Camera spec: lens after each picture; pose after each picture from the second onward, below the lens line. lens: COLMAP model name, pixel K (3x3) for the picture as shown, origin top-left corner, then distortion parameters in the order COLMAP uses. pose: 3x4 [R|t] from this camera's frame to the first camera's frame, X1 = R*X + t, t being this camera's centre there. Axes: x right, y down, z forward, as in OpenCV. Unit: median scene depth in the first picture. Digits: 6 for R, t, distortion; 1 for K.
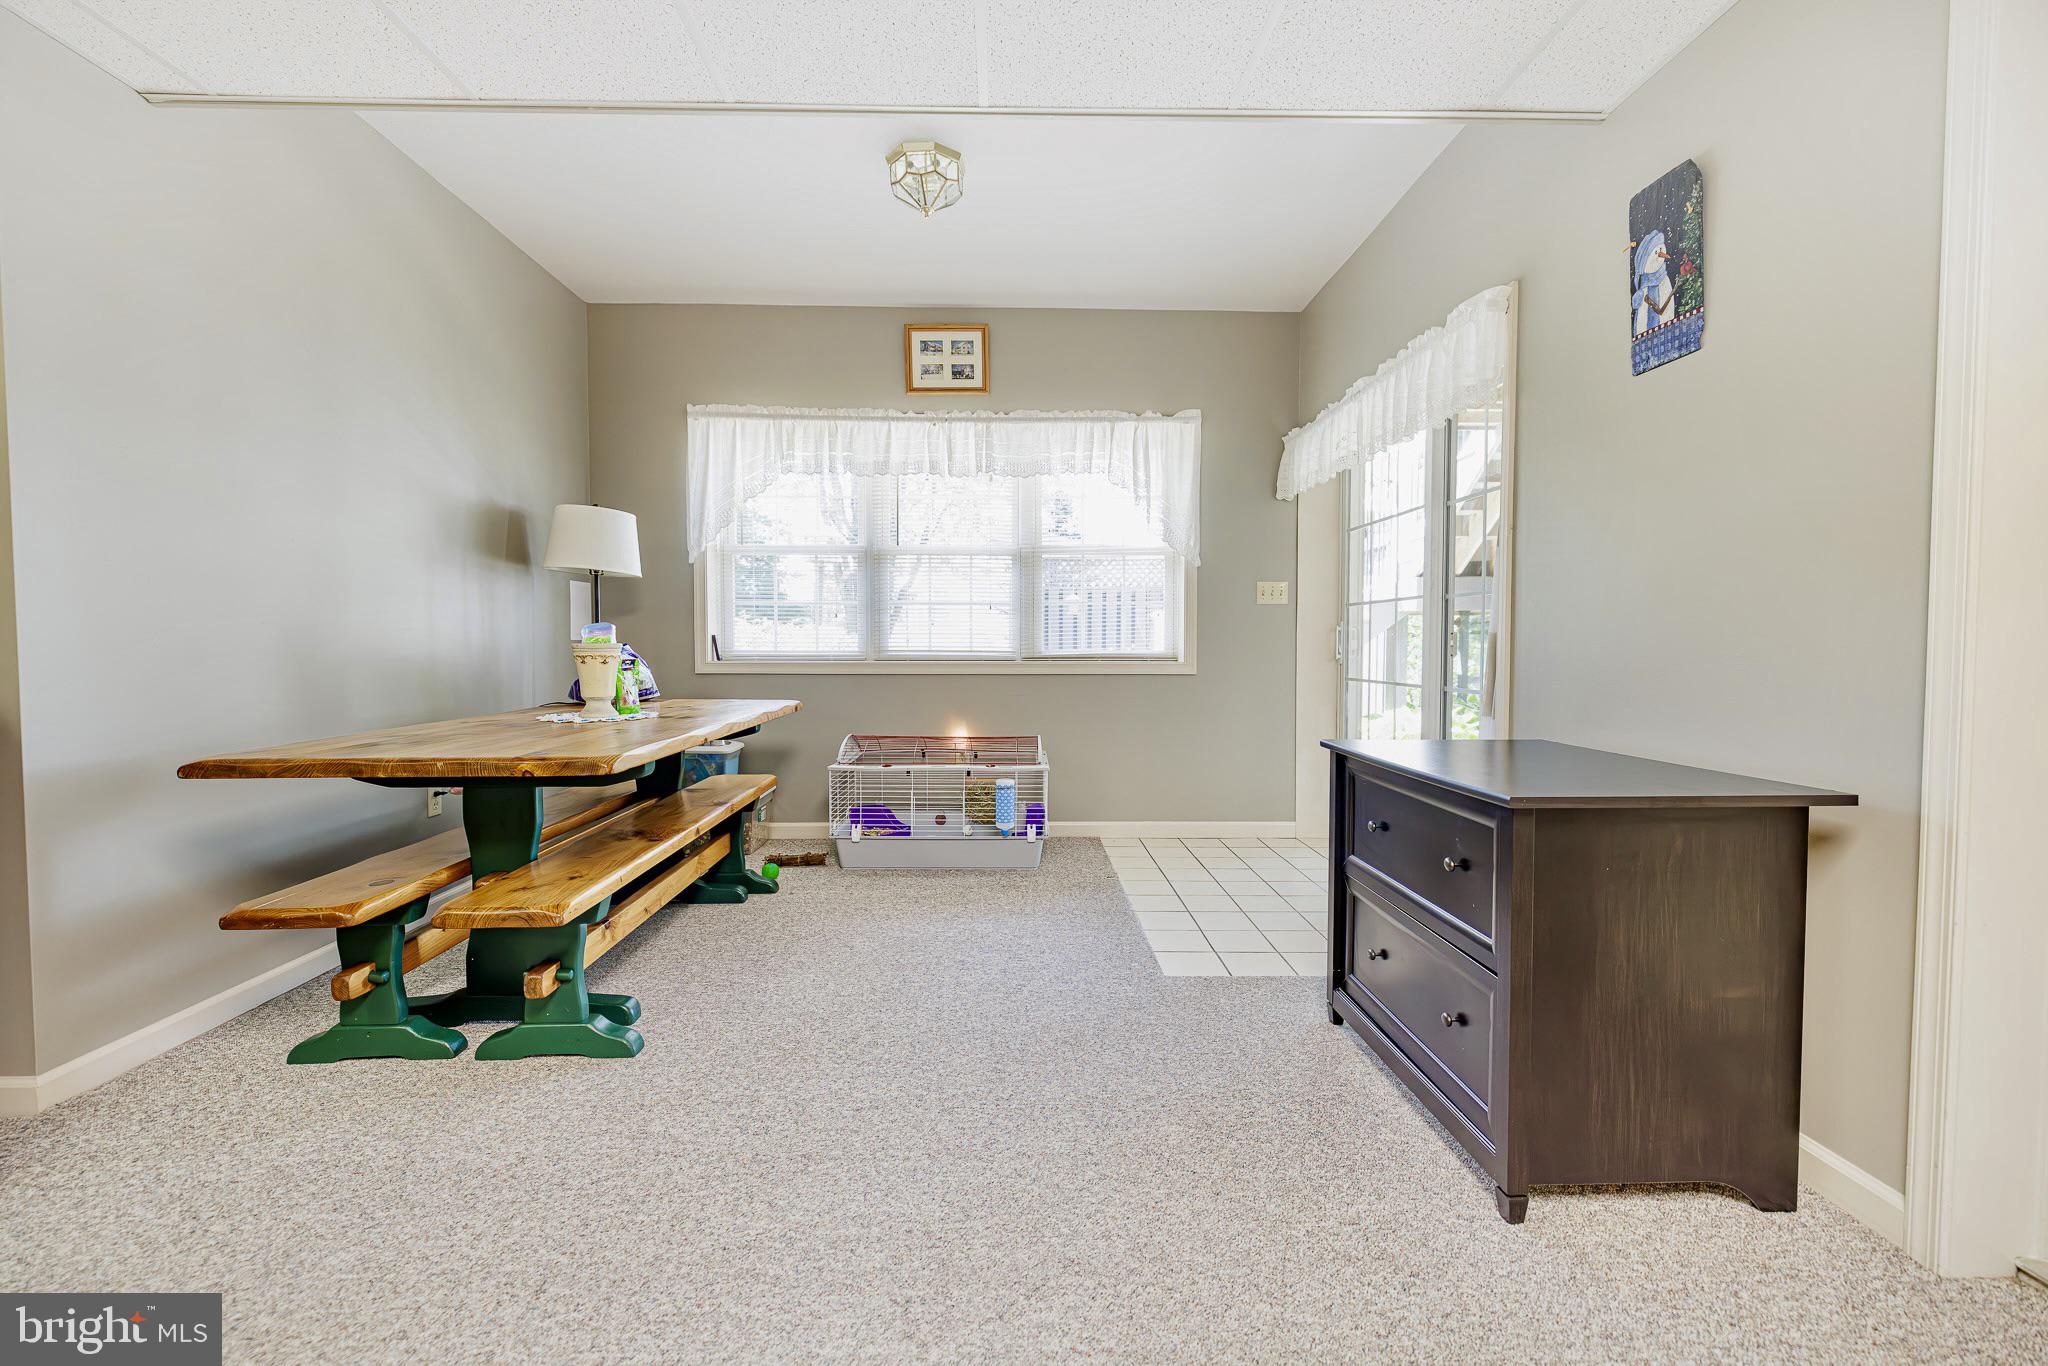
lens RADIAL K [[865.1, 0, 1028.6], [0, 865.1, 673.0], [0, 0, 1]] dist [0.000026, -0.000139]
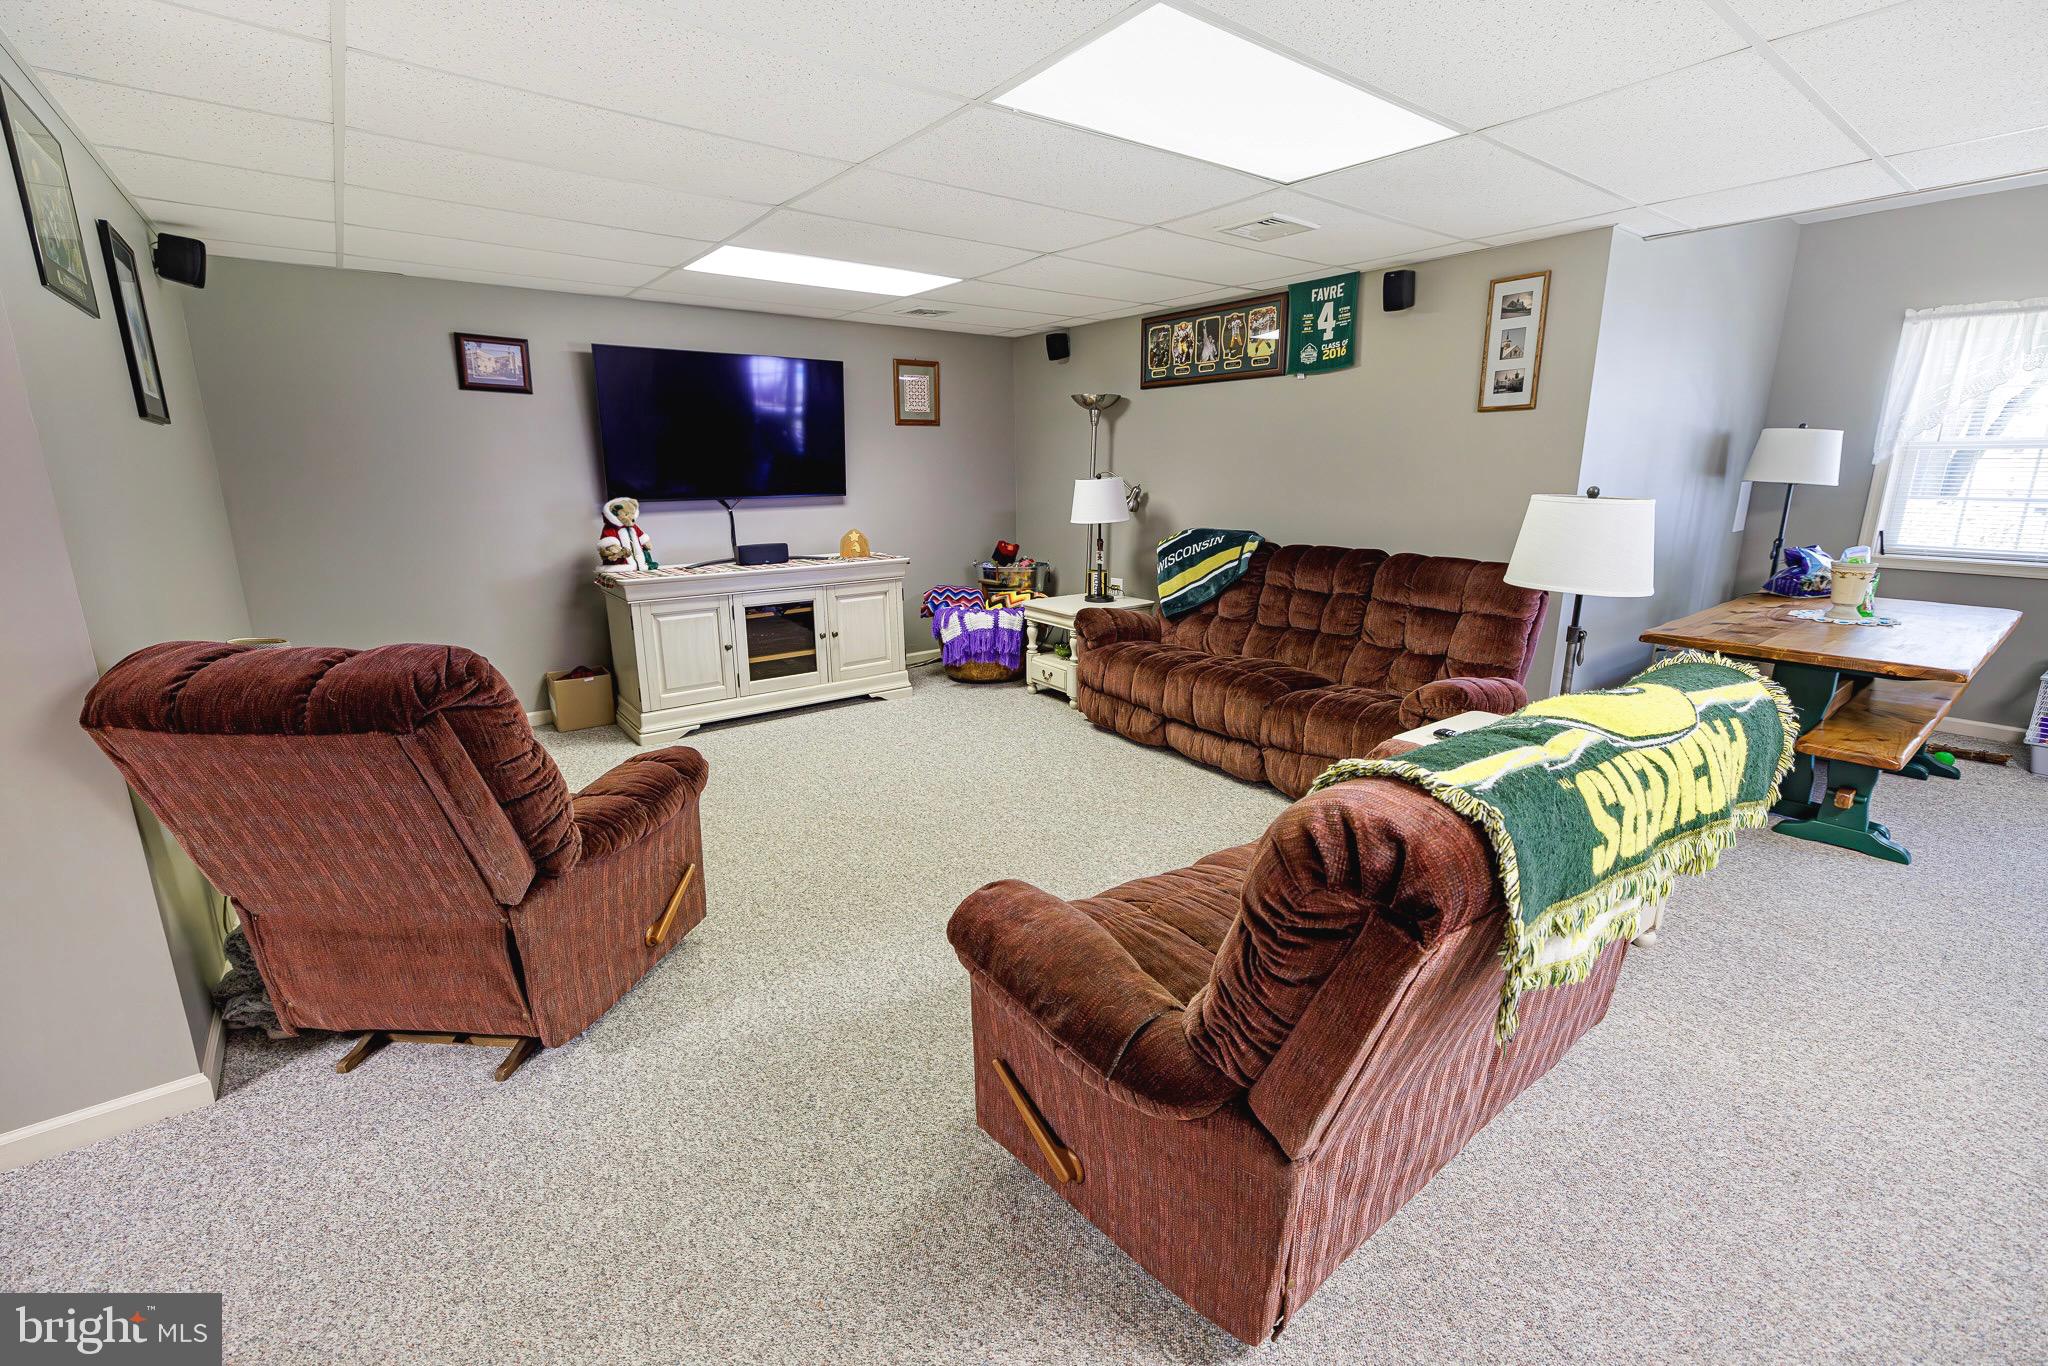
lens RADIAL K [[865.1, 0, 1042.4], [0, 865.1, 670.2], [0, 0, 1]] dist [0.000026, -0.000139]
pose [[0.591785, 0.181326, -0.785437, -0.112532], [-0.023516, 0.977840, 0.208026, -0.076919], [0.805753, -0.104636, 0.582935, -0.503356]]
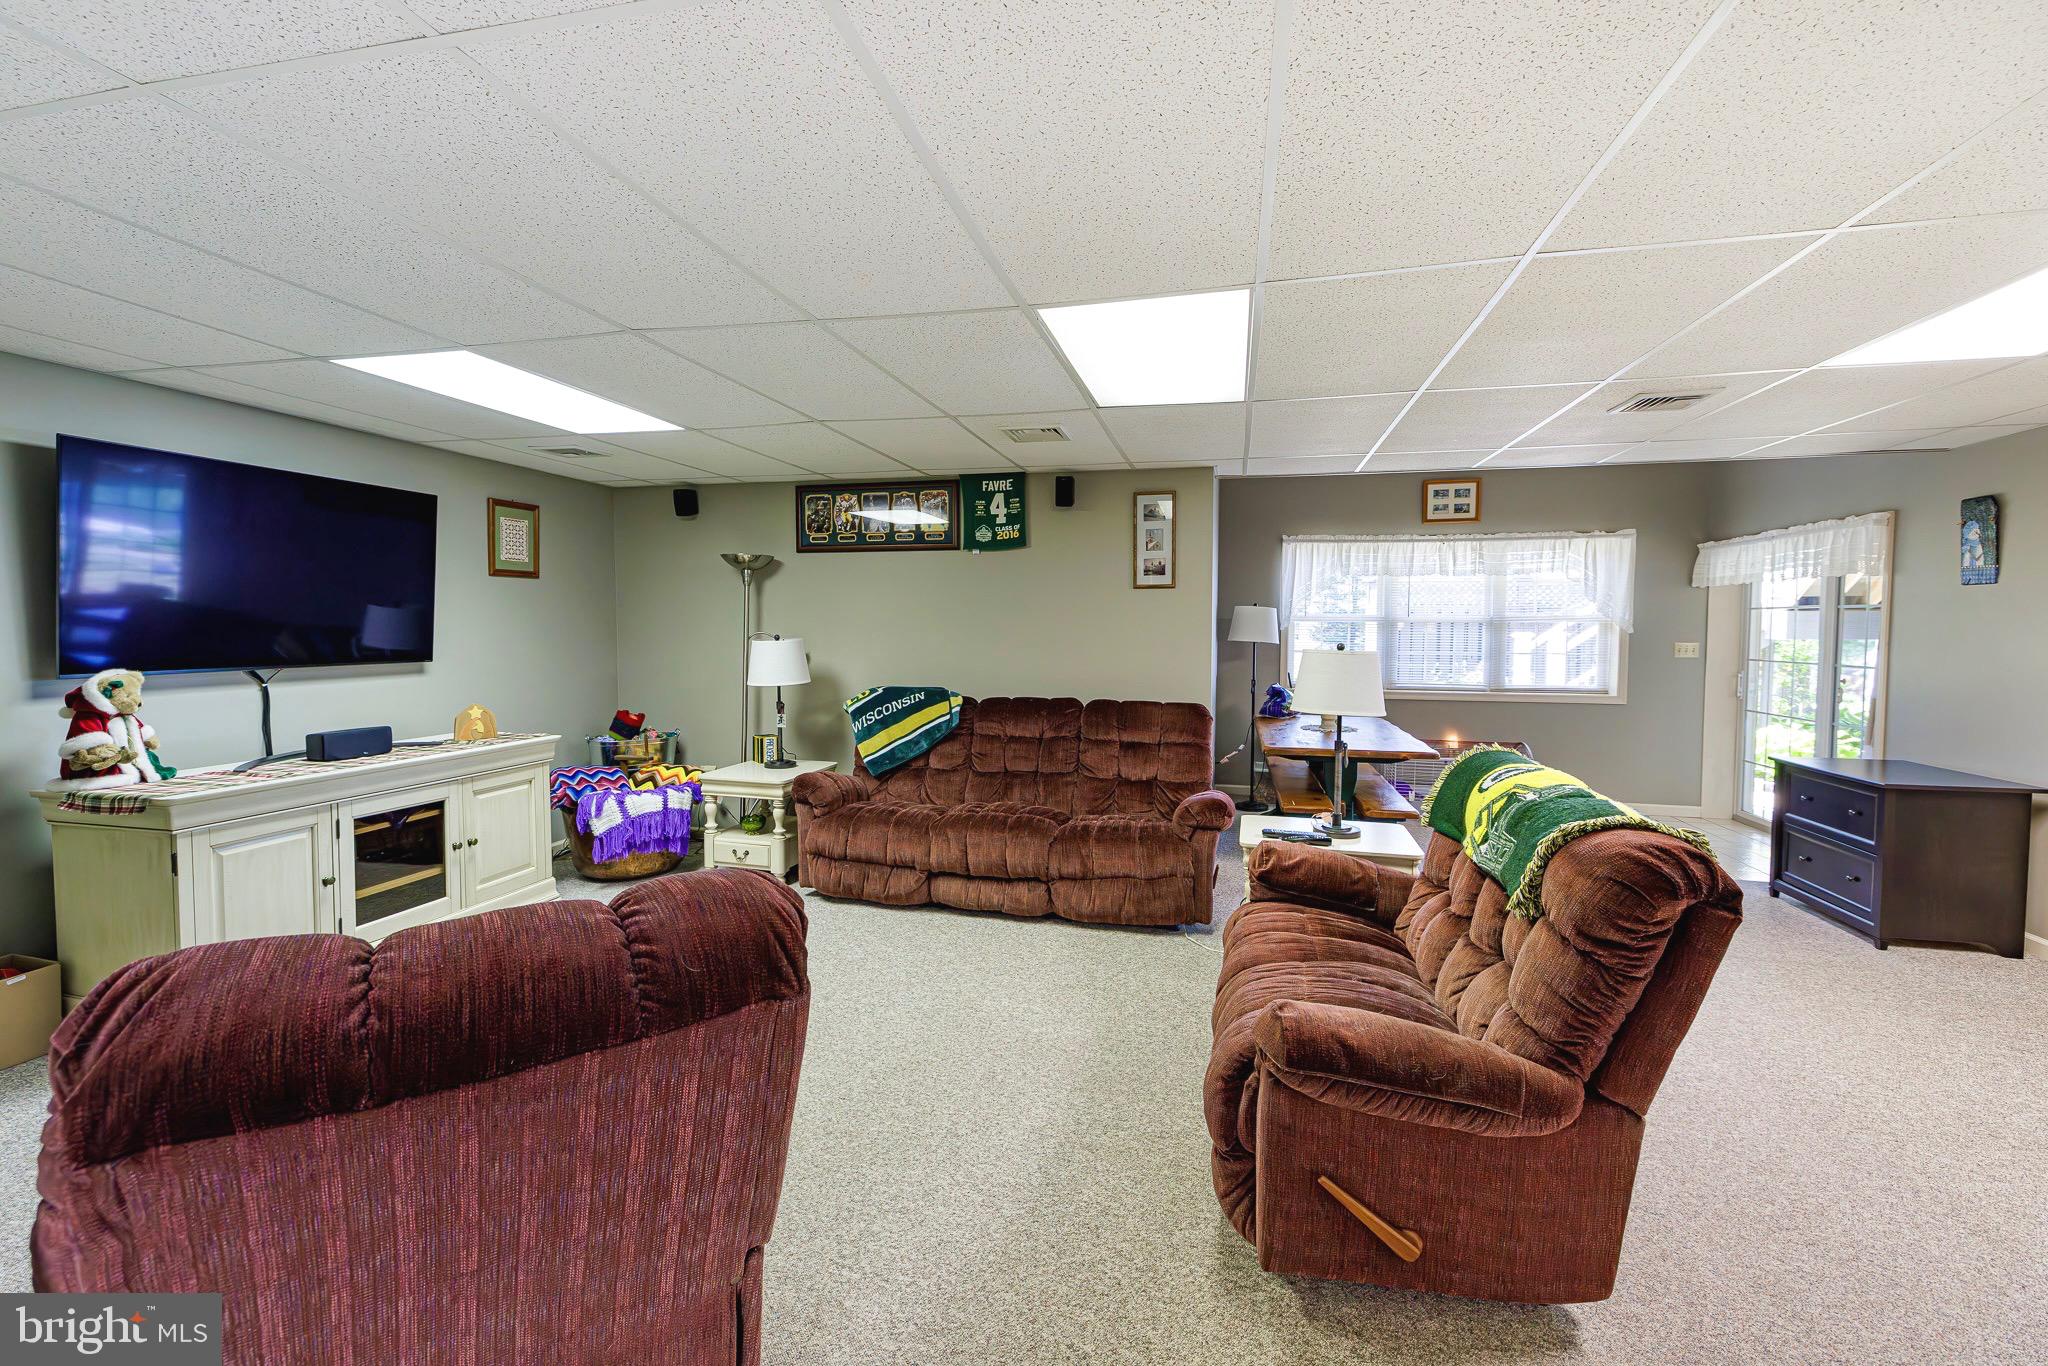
lens RADIAL K [[865.1, 0, 1035.8], [0, 865.1, 669.3], [0, 0, 1]] dist [0.000026, -0.000139]
pose [[0.964830, 0.014286, -0.262486, -0.411527], [-0.011443, 0.999858, 0.012357, -0.068098], [0.262625, -0.008919, 0.964857, -0.729792]]
